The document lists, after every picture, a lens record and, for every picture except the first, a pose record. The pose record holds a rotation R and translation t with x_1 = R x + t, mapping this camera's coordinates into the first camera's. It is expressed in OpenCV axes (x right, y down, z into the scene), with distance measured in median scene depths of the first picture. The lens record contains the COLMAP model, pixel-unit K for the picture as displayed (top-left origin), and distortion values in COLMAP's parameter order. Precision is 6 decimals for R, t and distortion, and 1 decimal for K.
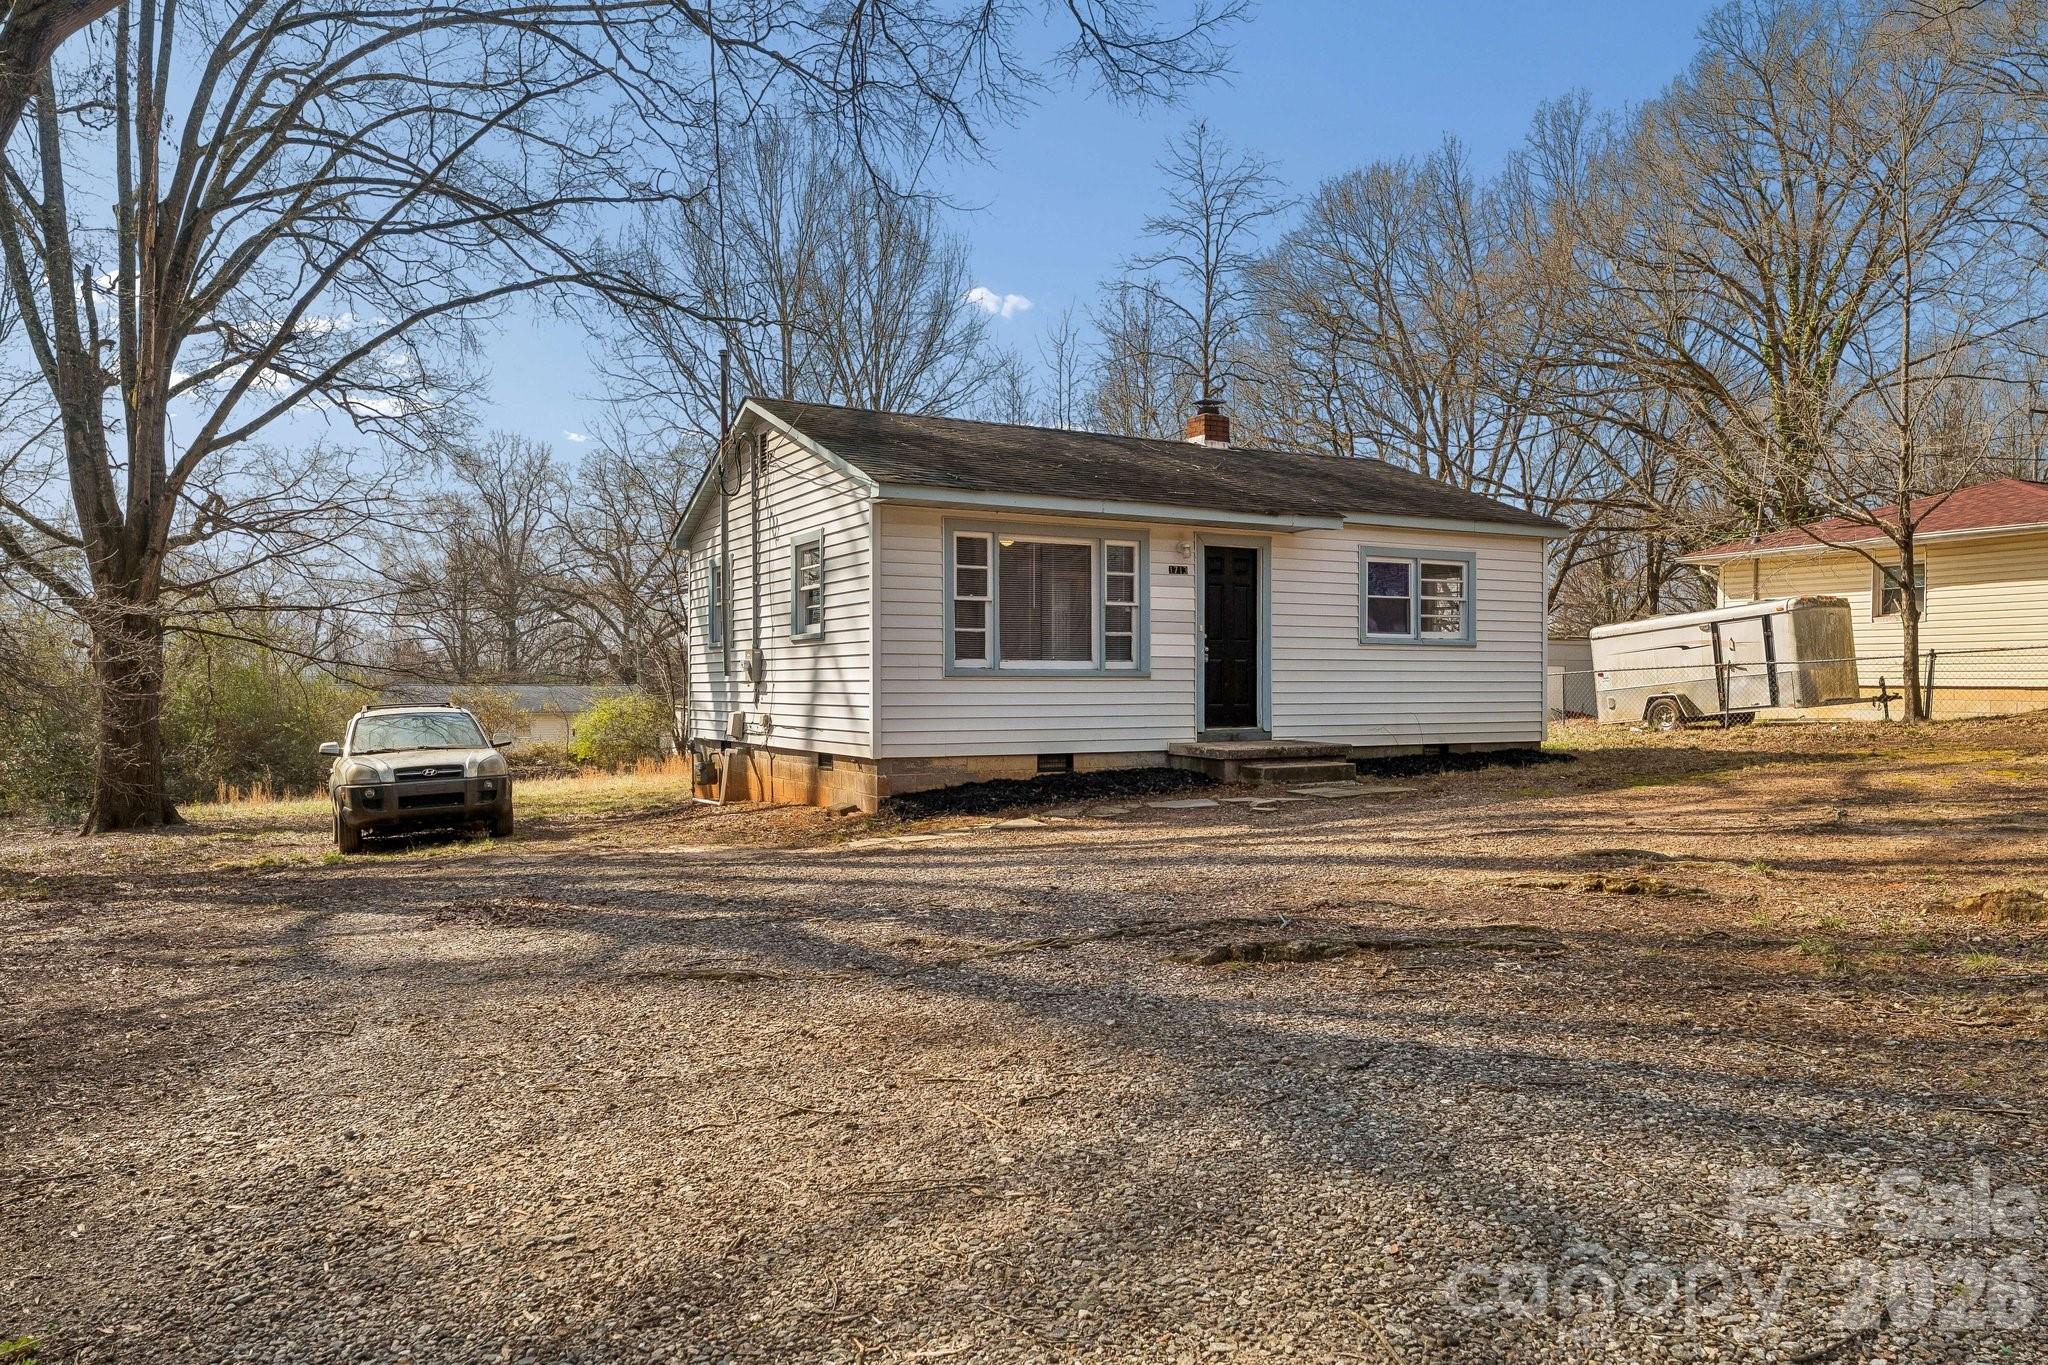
lens RADIAL K [[1325.3, 0, 1022.6], [0, 1325.3, 686.1], [0, 0, 1]] dist [-0.005993, 0.002871]
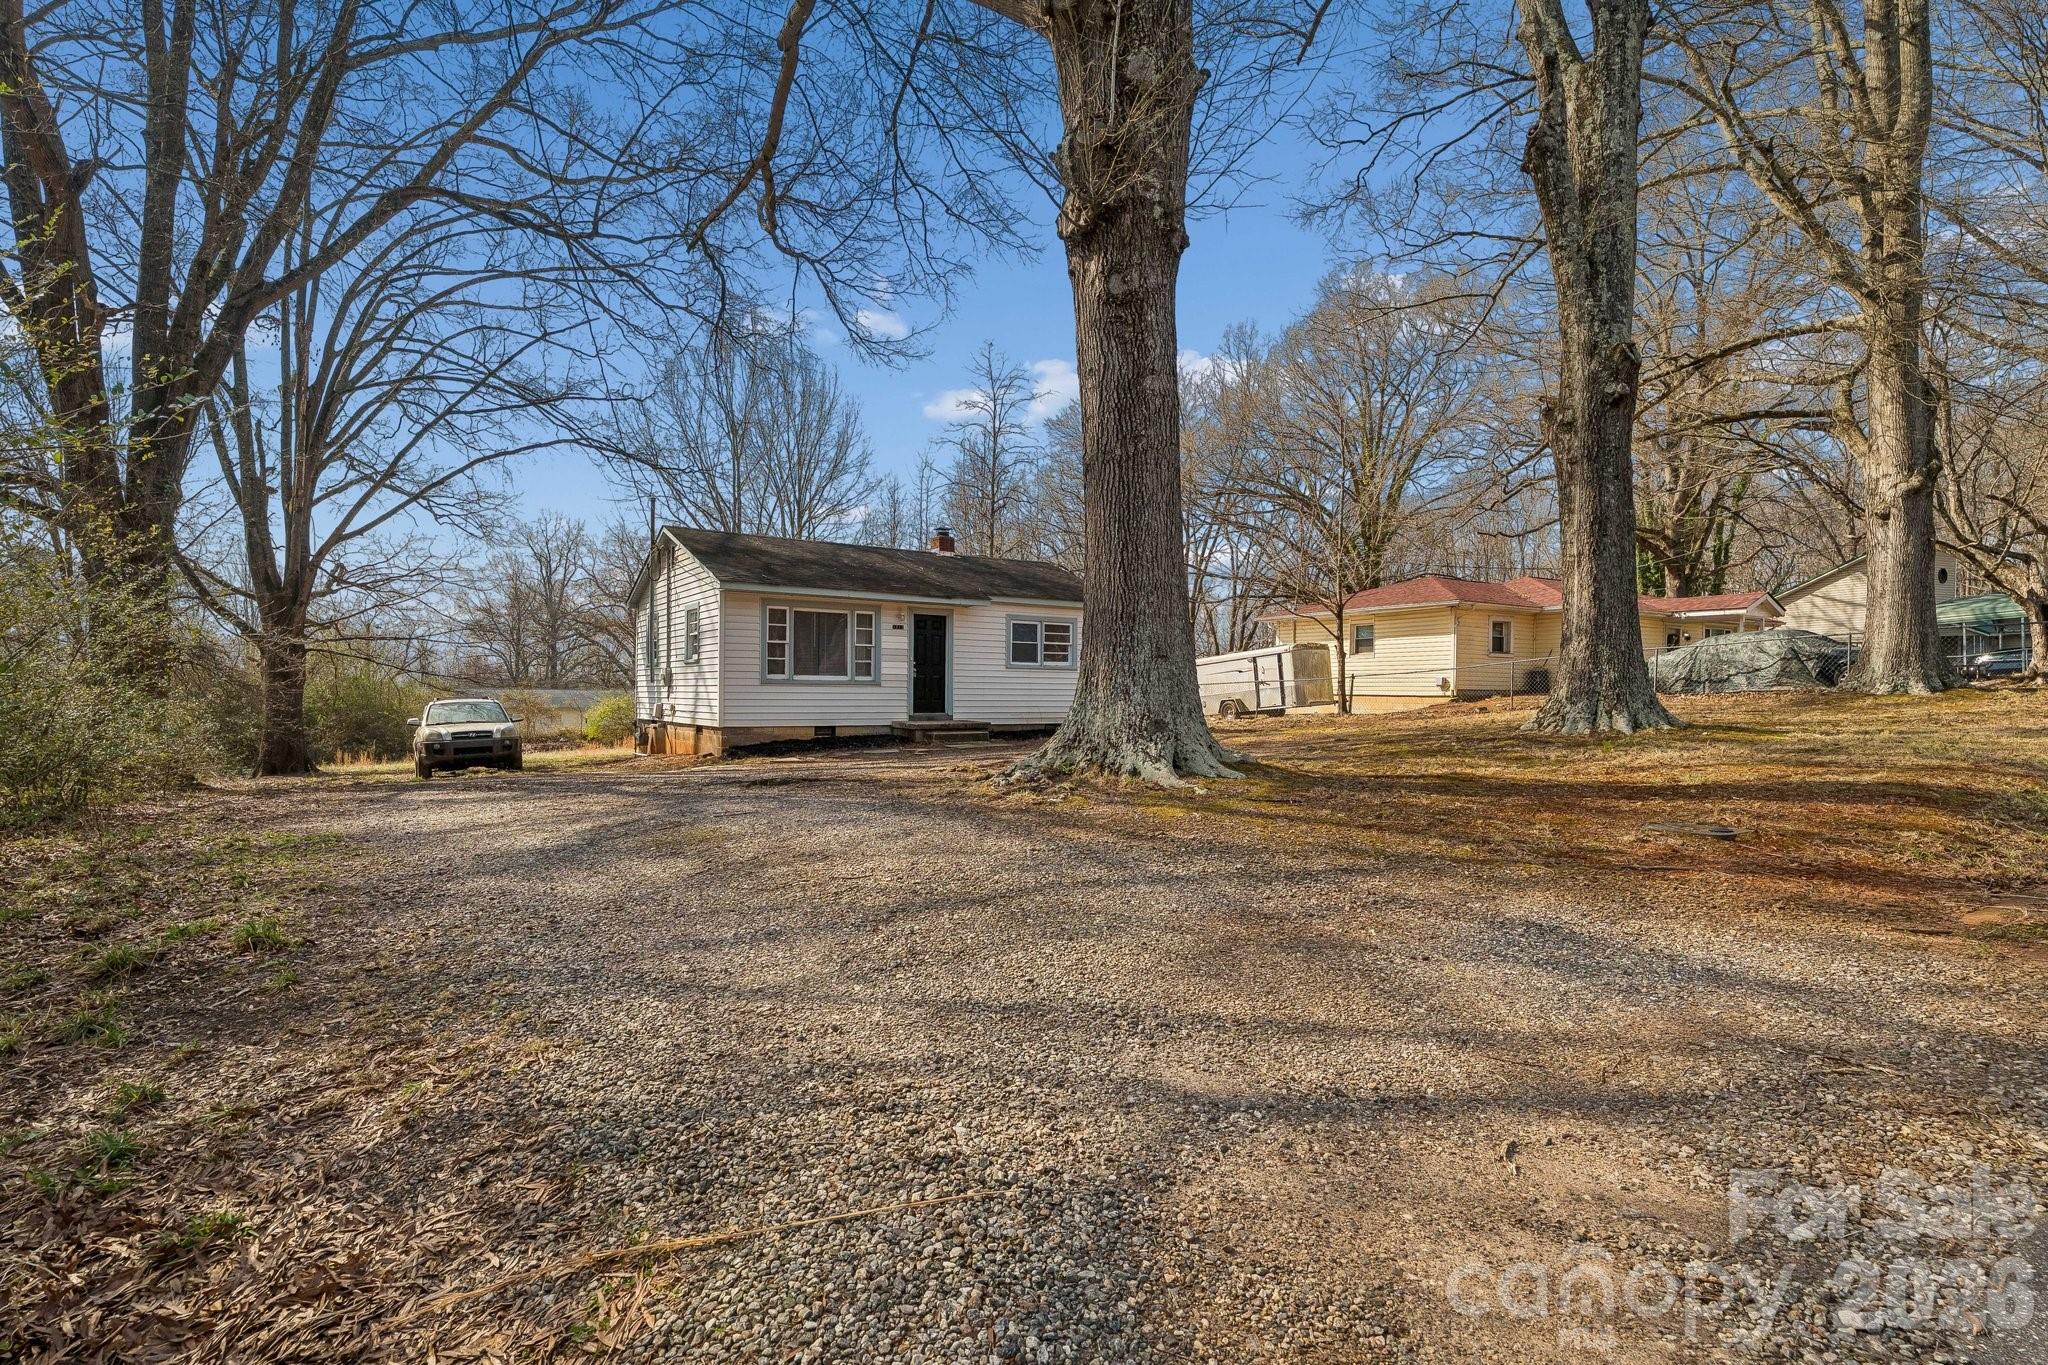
lens RADIAL K [[964.0, 0, 1026.5], [0, 964.0, 679.8], [0, 0, 1]] dist [0.002125, 0.000028]
pose [[0.996706, 0.009196, 0.080572, 0.135095], [-0.007969, 0.999848, -0.015534, 0.003745], [-0.080703, 0.014840, 0.996628, -0.252261]]
